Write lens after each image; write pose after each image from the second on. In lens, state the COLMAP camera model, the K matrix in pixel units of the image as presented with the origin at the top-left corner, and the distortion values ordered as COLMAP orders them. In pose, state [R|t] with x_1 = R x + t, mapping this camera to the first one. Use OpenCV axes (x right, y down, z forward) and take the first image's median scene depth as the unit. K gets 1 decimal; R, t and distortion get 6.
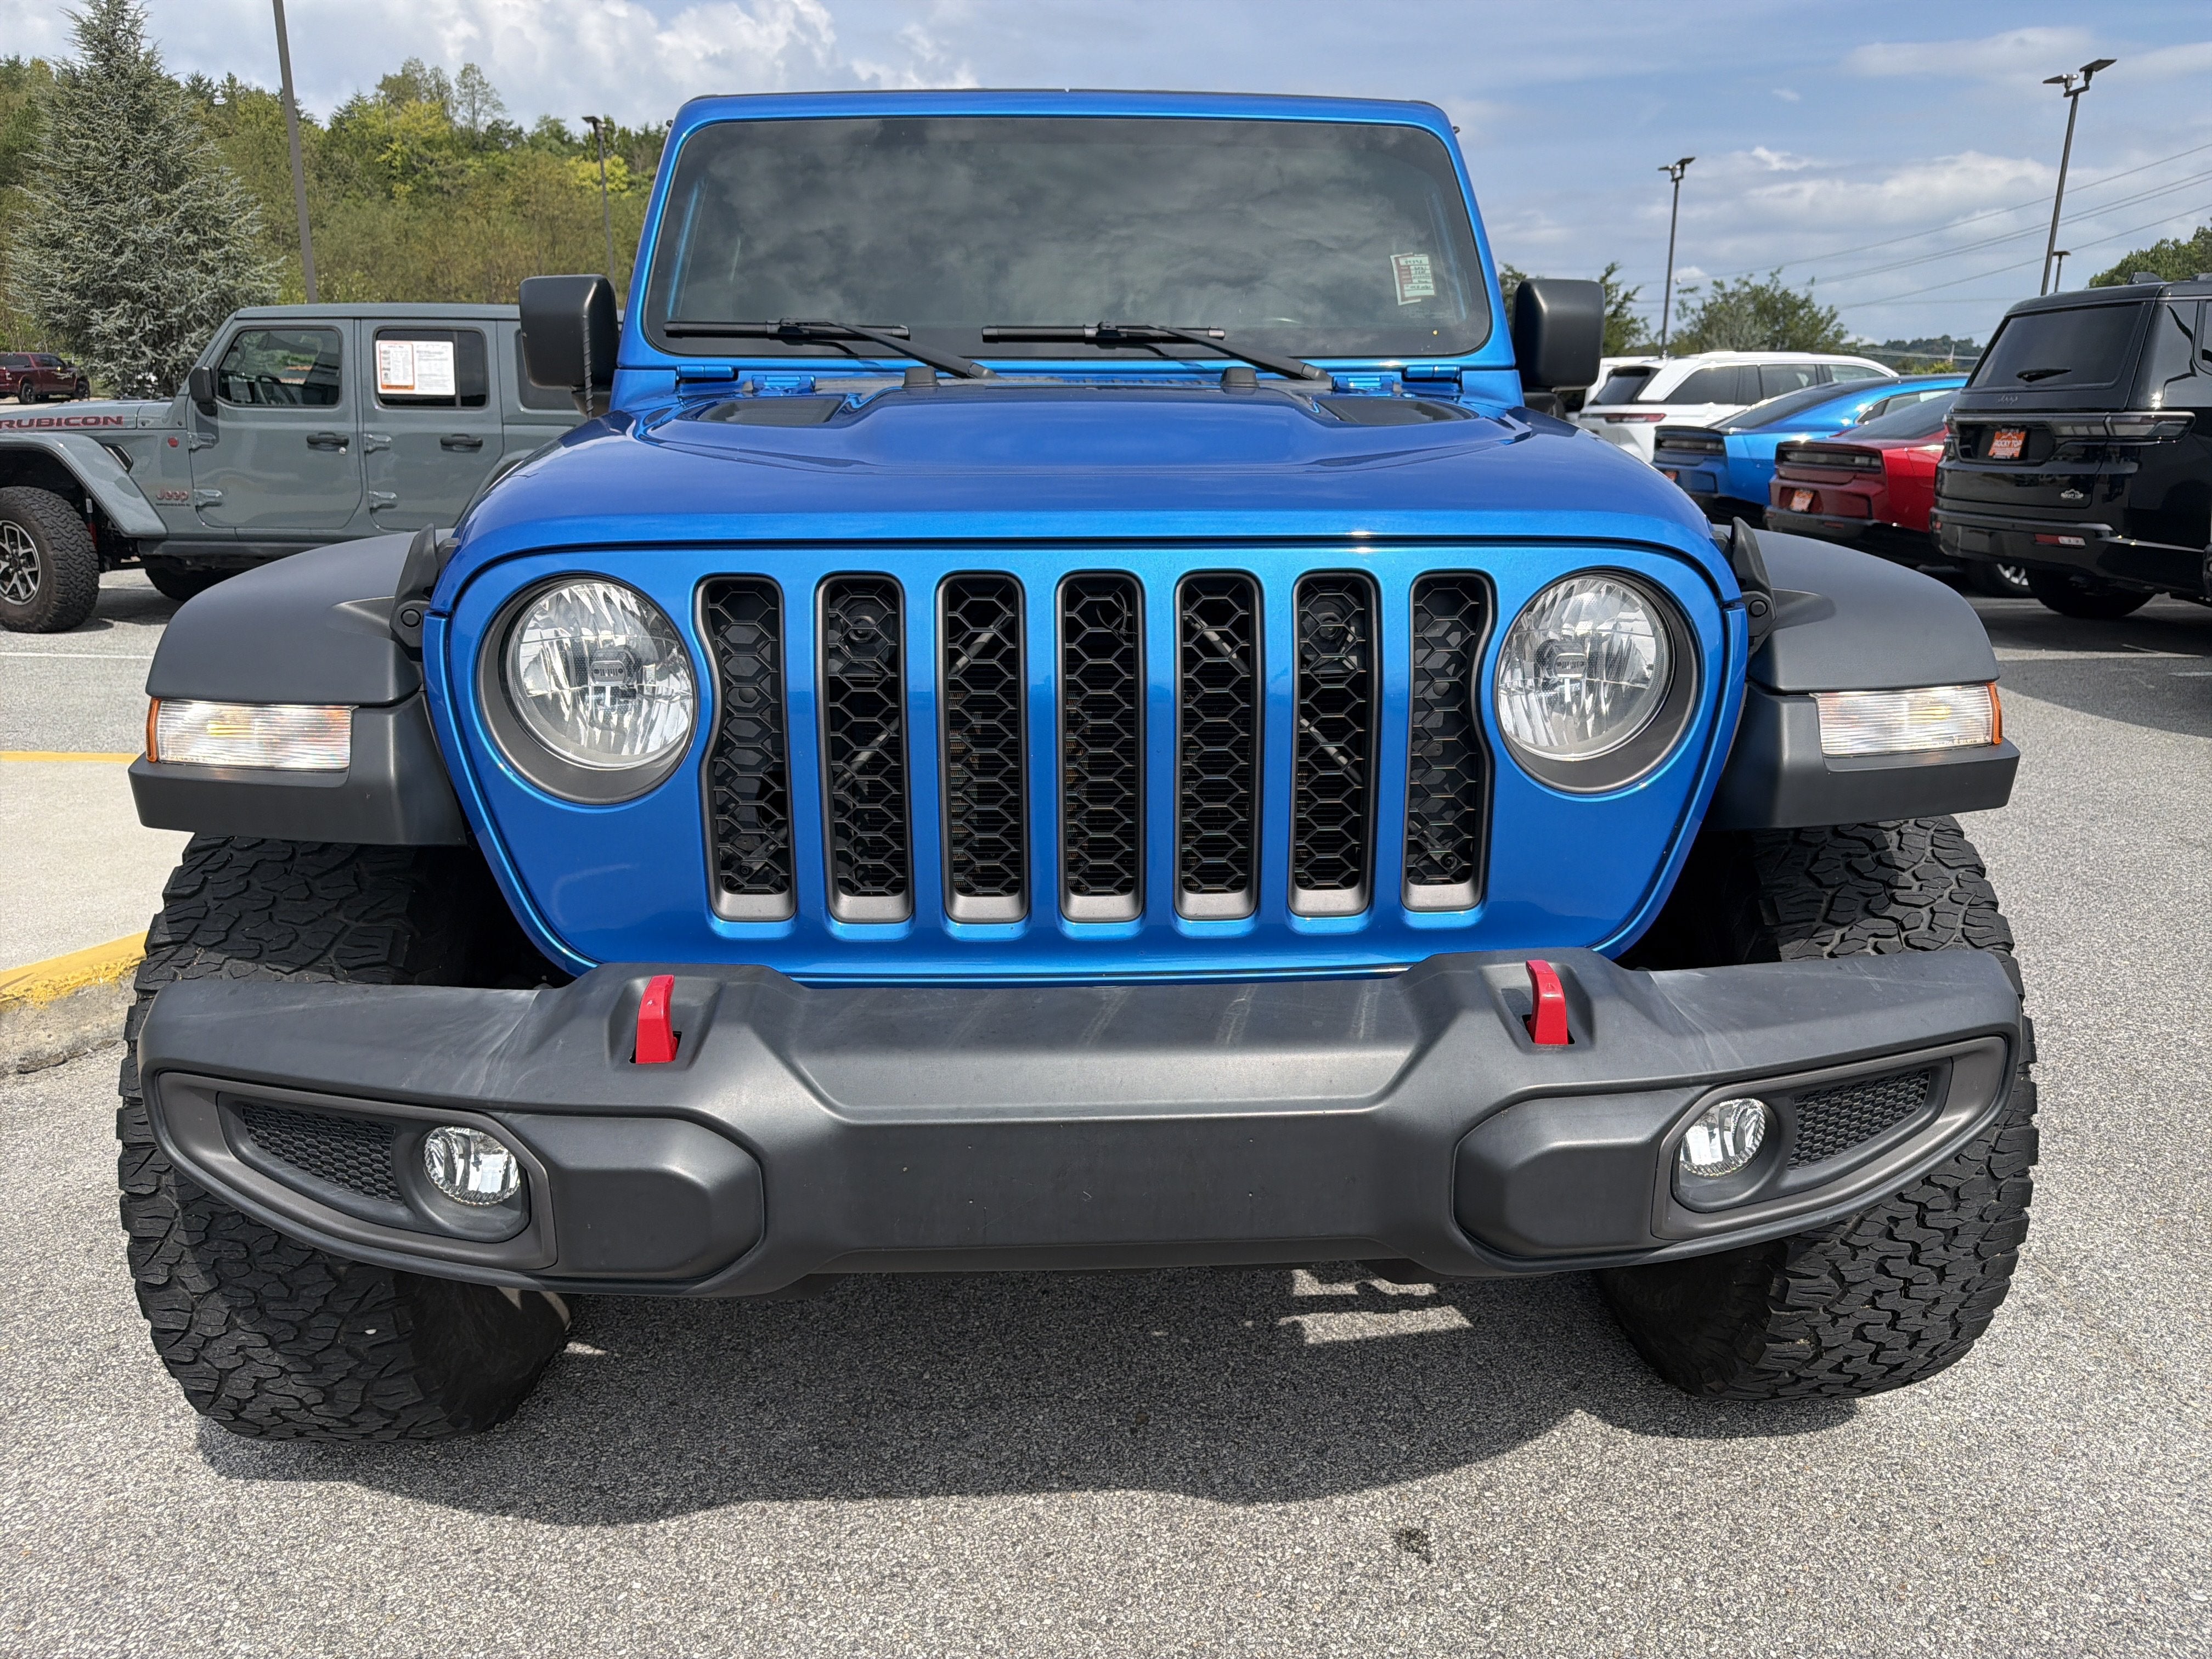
lens RADIAL K [[1577.8, 0, 1106.1], [0, 1577.8, 831.8], [0, 0, 1]] dist [0.024753, -0.032949]
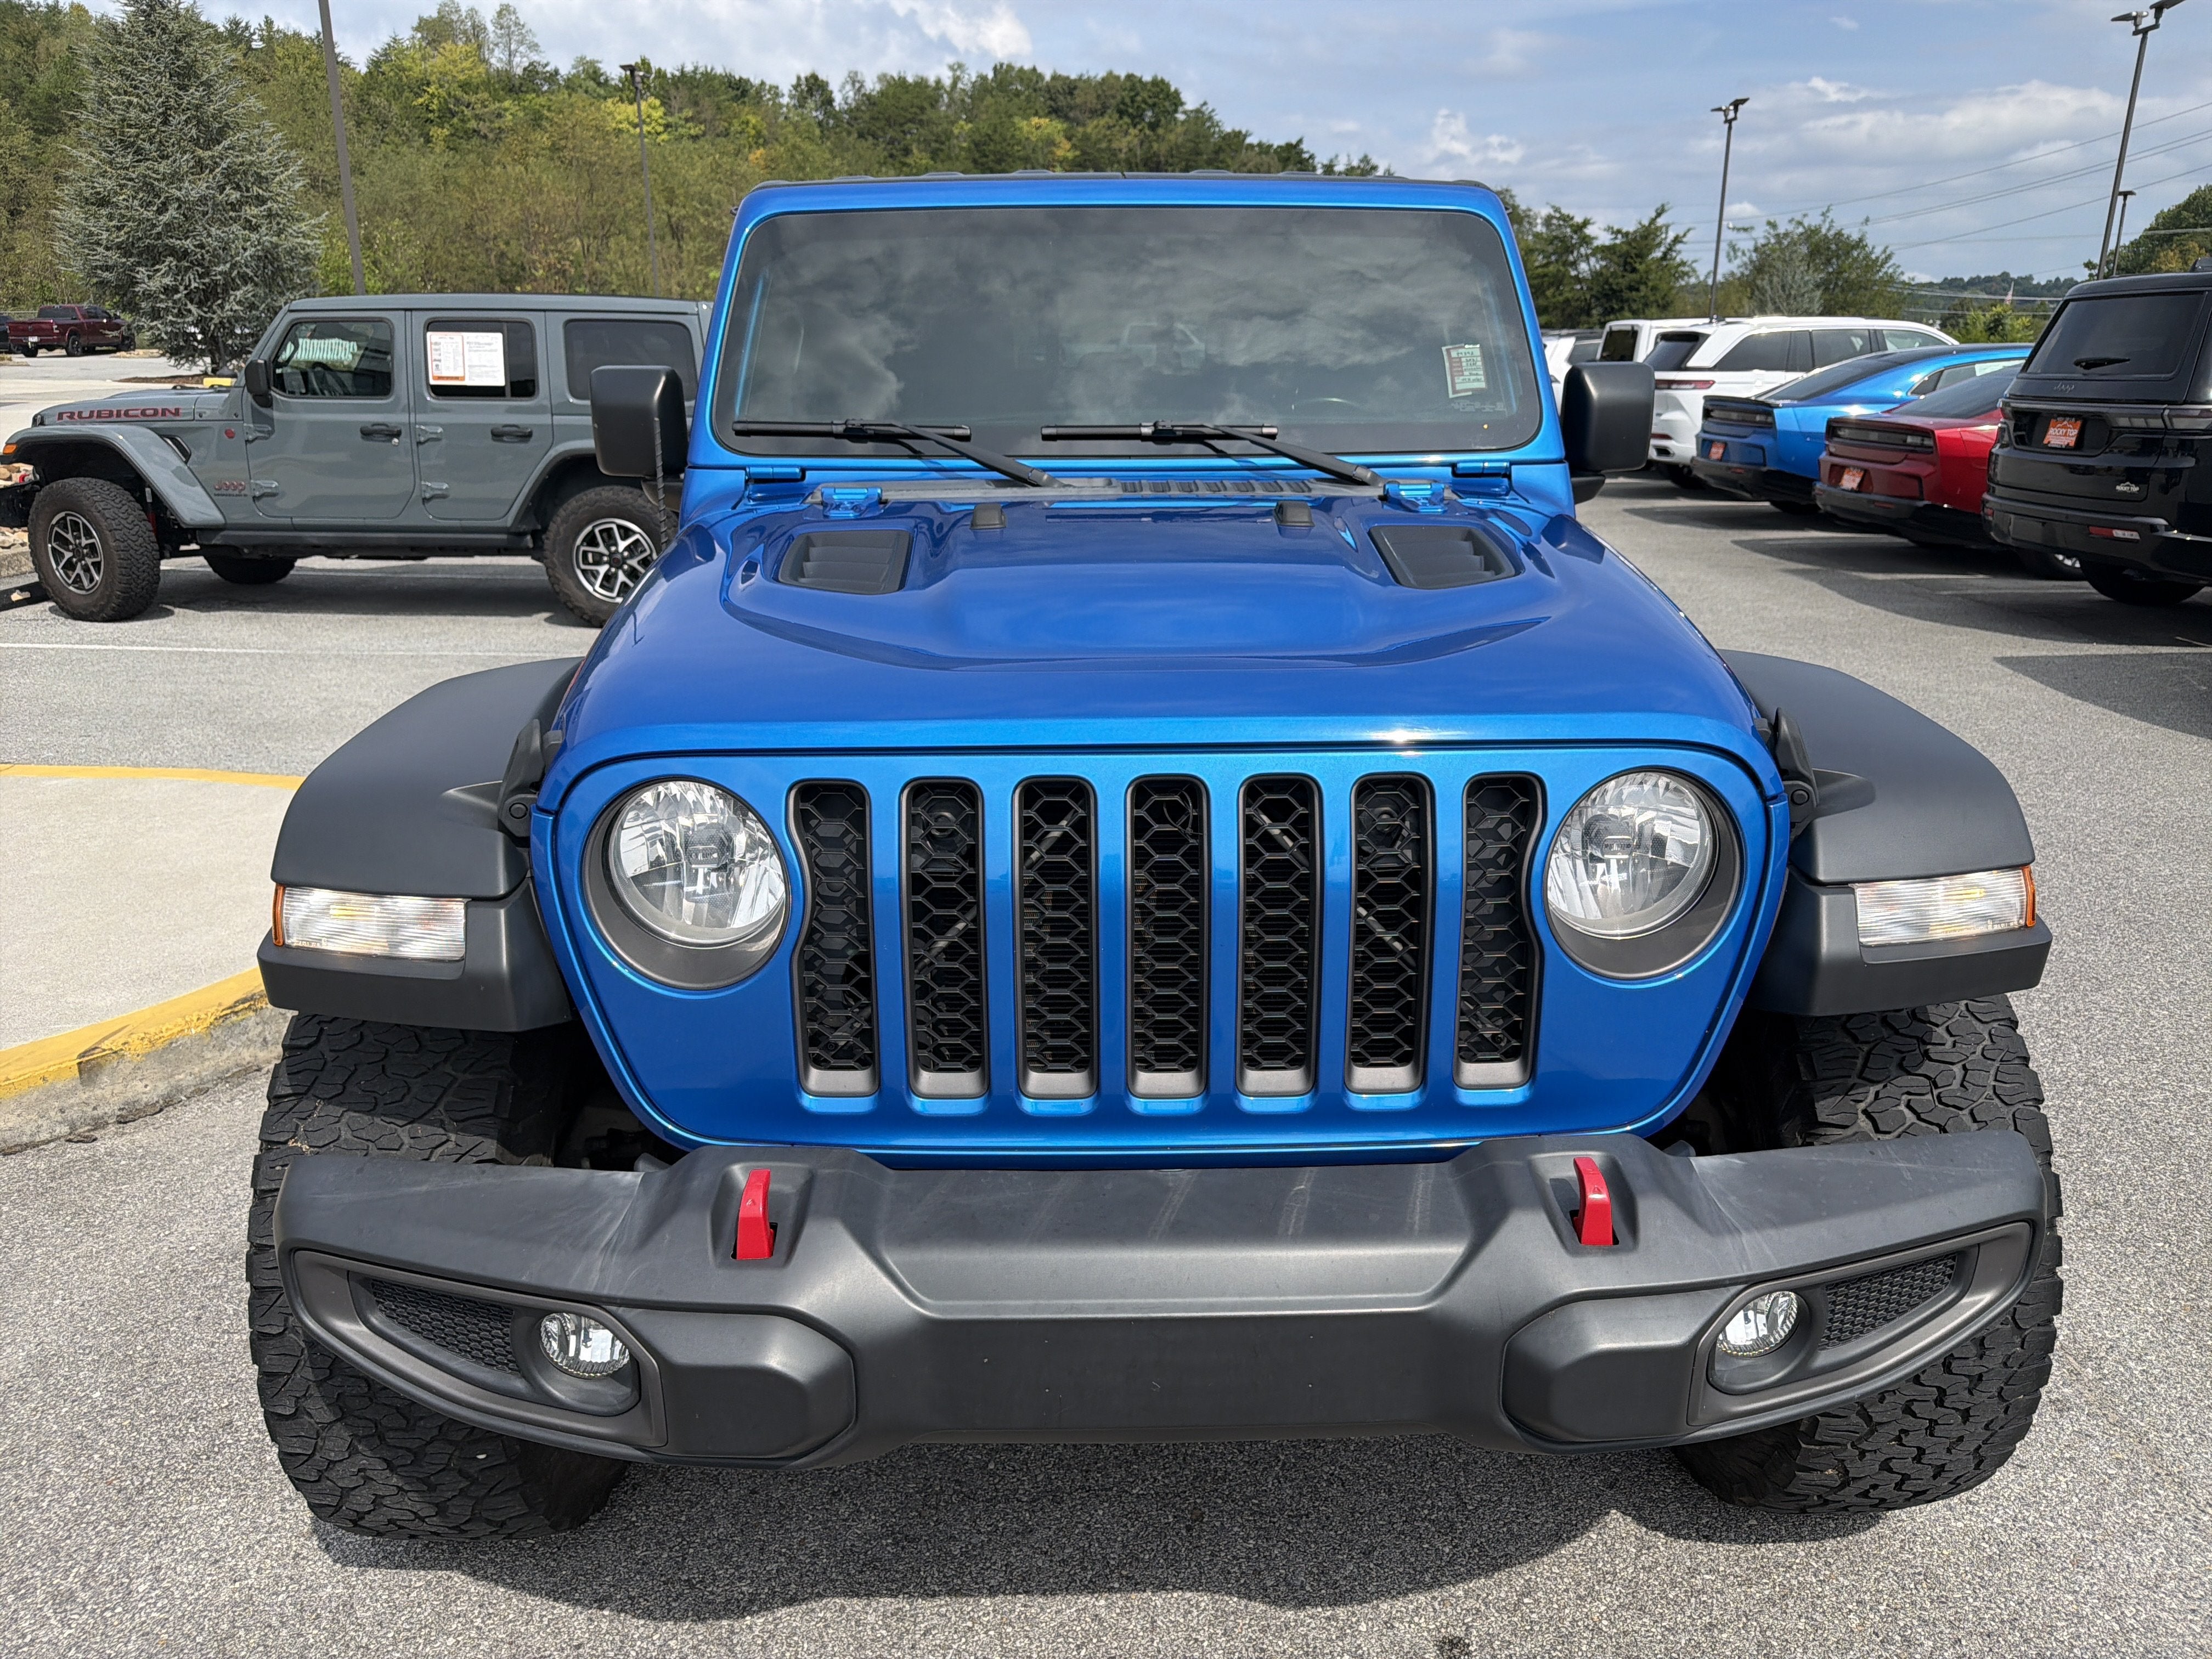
lens RADIAL K [[1577.8, 0, 1106.1], [0, 1577.8, 831.0], [0, 0, 1]] dist [0.024753, -0.032949]
pose [[0.999721, 0.003786, -0.023295, -0.015780], [-0.003003, 0.999433, 0.033534, -0.126094], [0.023408, -0.033455, 0.999166, -0.041309]]
